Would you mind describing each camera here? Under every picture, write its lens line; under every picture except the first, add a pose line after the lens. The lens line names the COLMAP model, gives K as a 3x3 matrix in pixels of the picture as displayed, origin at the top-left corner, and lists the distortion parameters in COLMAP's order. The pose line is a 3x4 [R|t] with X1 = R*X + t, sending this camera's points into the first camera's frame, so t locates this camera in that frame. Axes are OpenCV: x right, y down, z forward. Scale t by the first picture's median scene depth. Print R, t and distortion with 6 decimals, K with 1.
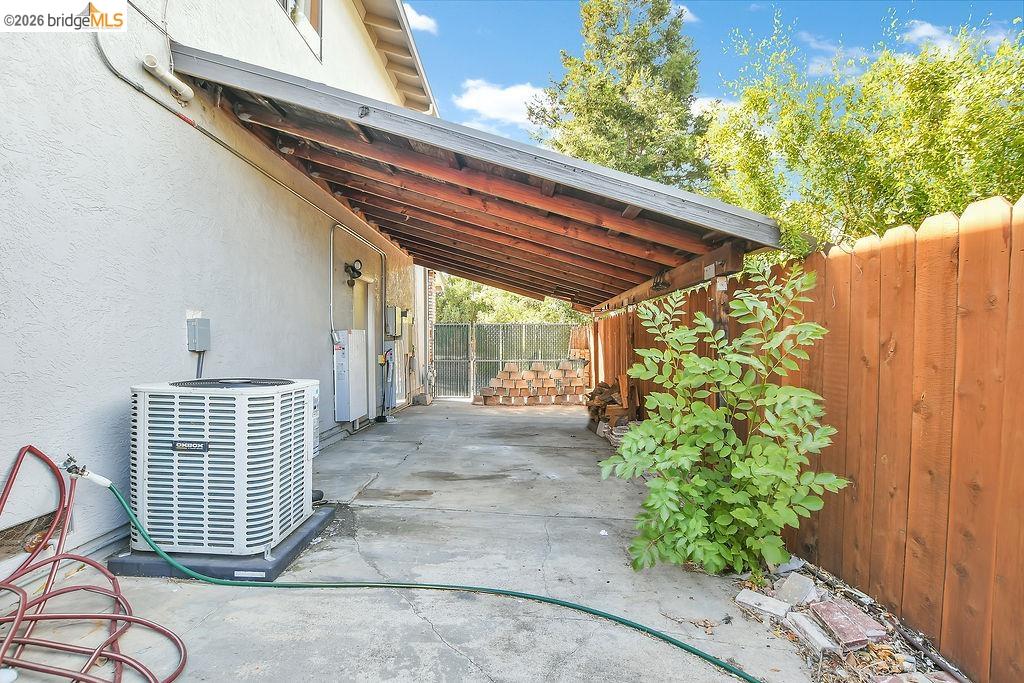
lens RADIAL K [[461.4, 0, 506.3], [0, 461.4, 351.2], [0, 0, 1]] dist [-0.028532, 0.000750]
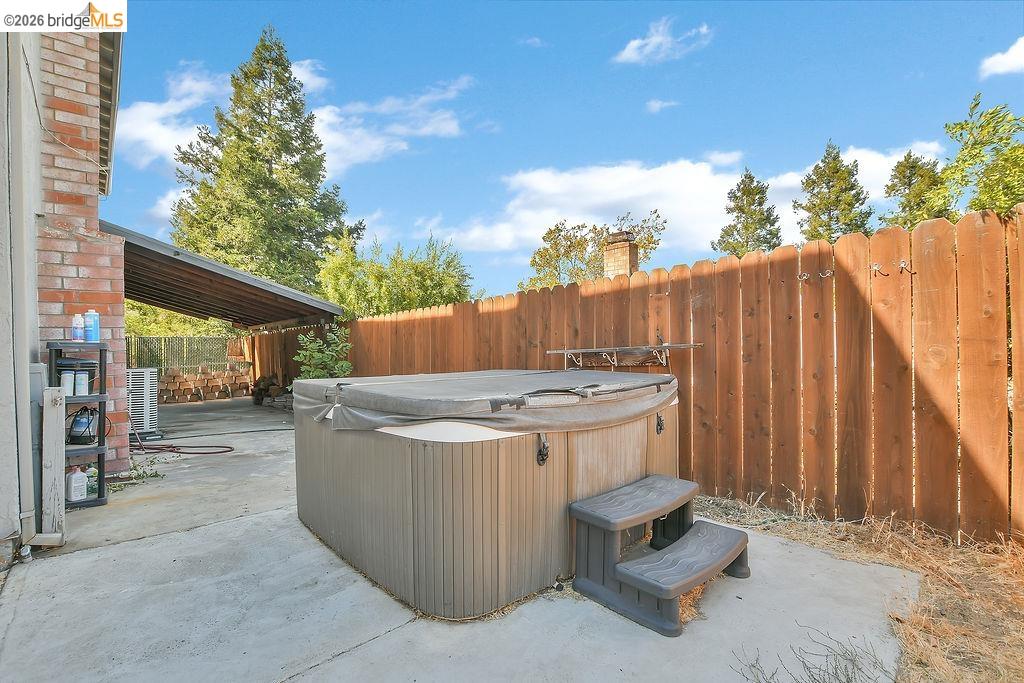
lens RADIAL K [[461.4, 0, 506.3], [0, 461.4, 351.2], [0, 0, 1]] dist [-0.028532, 0.000750]
pose [[0.722070, -0.018703, 0.691567, -0.742099], [0.031009, 0.999505, -0.005346, 0.051528], [-0.691124, 0.025305, 0.722293, -1.947699]]
